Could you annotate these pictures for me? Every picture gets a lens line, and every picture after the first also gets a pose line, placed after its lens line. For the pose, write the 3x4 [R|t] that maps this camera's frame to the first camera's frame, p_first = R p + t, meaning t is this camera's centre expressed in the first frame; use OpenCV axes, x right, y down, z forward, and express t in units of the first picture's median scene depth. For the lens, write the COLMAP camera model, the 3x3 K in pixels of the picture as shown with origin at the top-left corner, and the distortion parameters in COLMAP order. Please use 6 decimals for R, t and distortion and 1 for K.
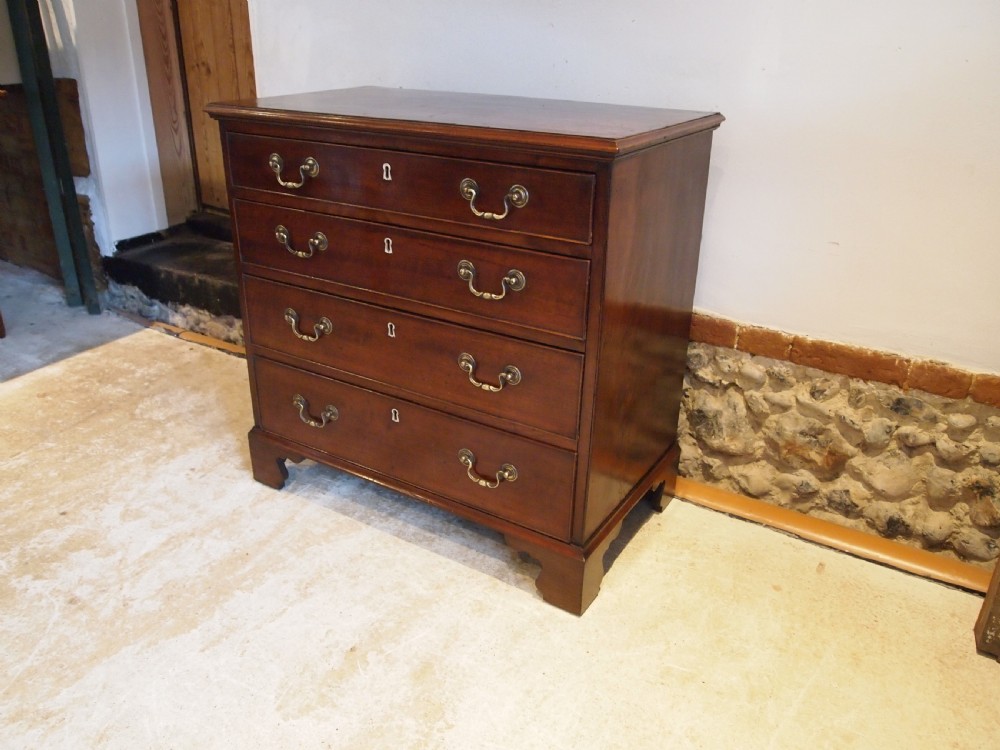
lens RADIAL K [[797.1, 0, 500.0], [0, 797.1, 375.0], [0, 0, 1]] dist [-0.048370, 0.001346]
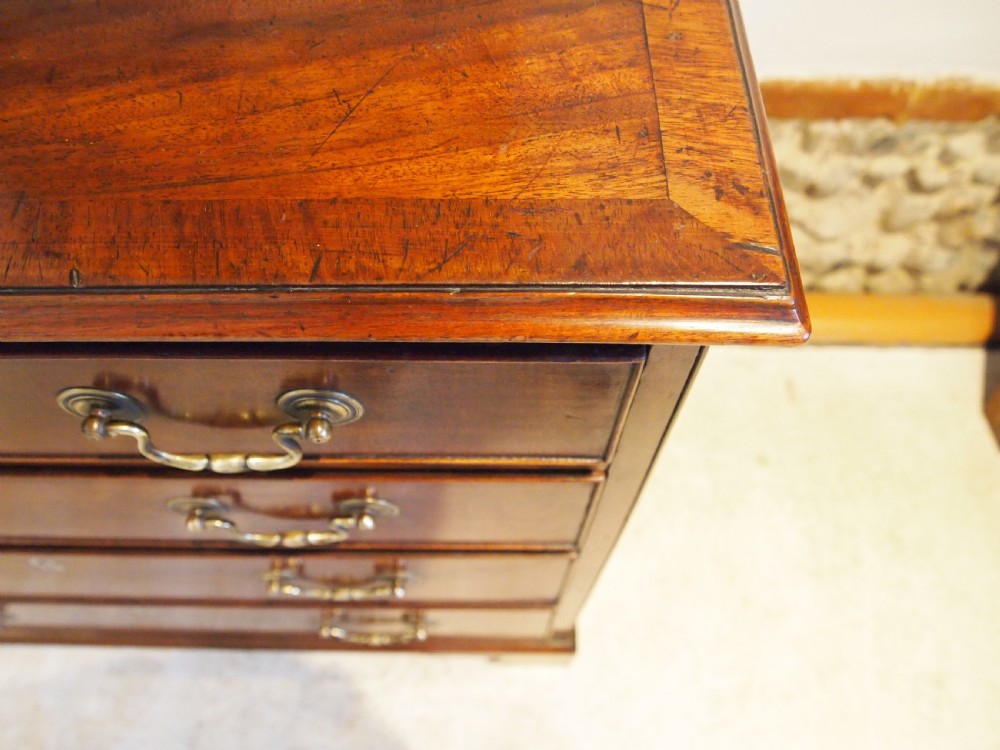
lens RADIAL K [[797.1, 0, 500.0], [0, 797.1, 375.0], [0, 0, 1]] dist [-0.048370, 0.001346]
pose [[0.854149, -0.466172, 0.230463, 0.007632], [0.224959, 0.730791, 0.644468, -0.296924], [-0.468853, -0.498626, 0.729074, 0.572099]]
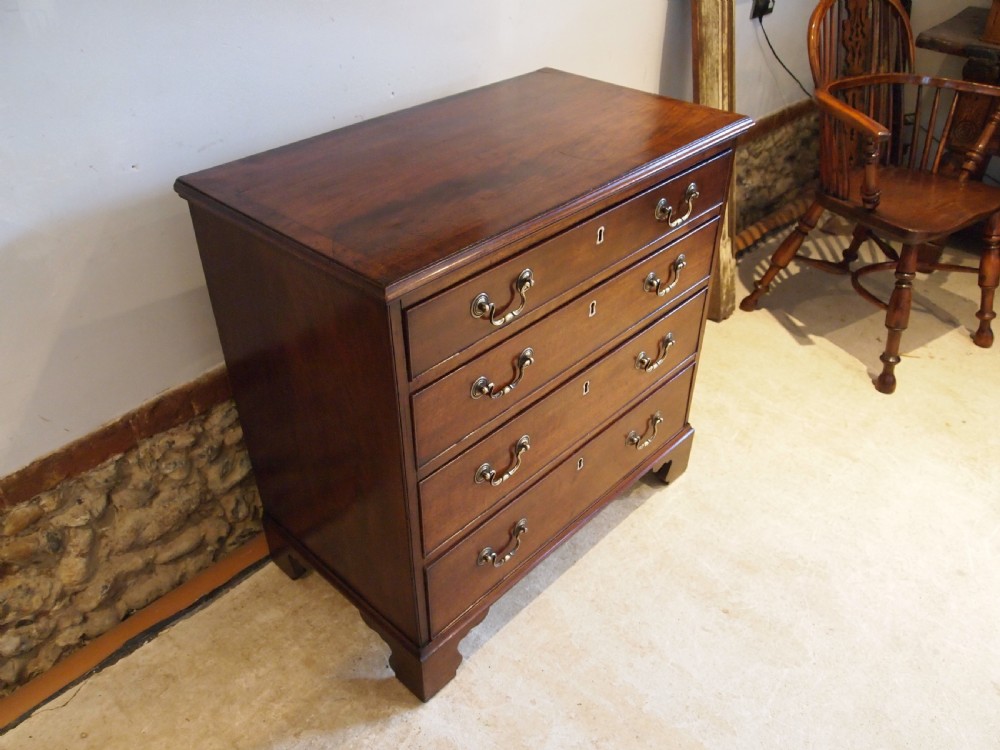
lens RADIAL K [[800.0, 0, 500.0], [0, 800.0, 375.0], [0, 0, 1]] dist [-0.049920, 0.000896]
pose [[0.200417, -0.584164, 0.786502, -0.792303], [0.407579, 0.779737, 0.475280, -0.497060], [-0.890905, 0.225307, 0.394365, 0.632785]]
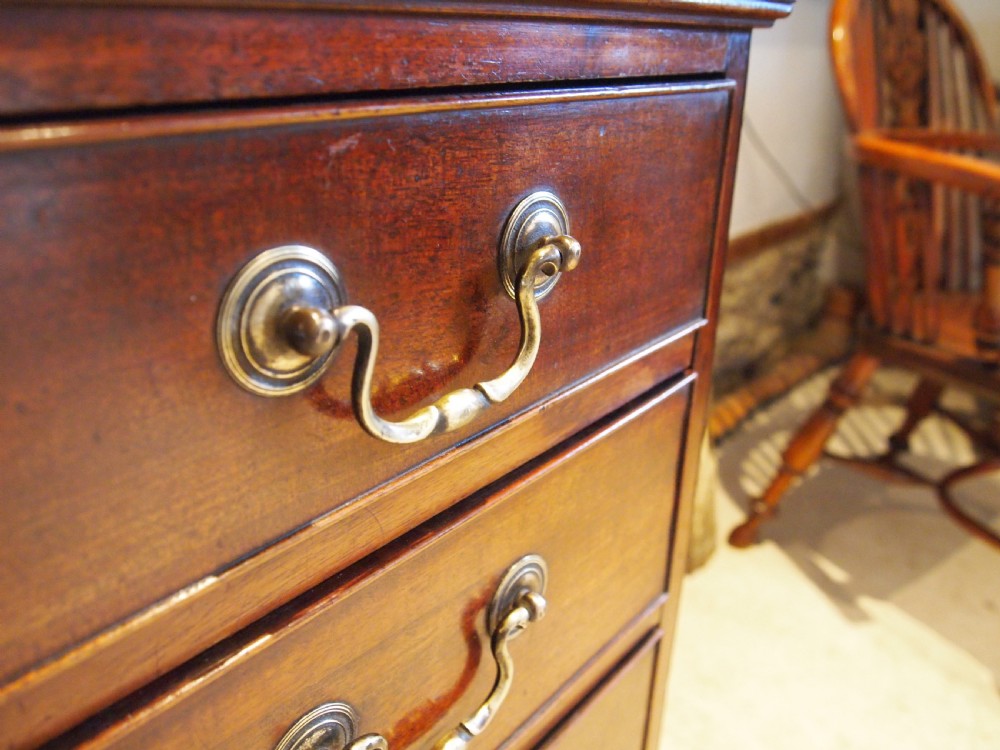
lens RADIAL K [[779.7, 0, 500.0], [0, 779.7, 375.0], [0, 0, 1]] dist [-0.040226, 0.001790]
pose [[0.162850, -0.409181, 0.897803, -0.126381], [0.396602, 0.860347, 0.320171, -0.196303], [-0.903431, 0.303931, 0.302389, 0.709725]]
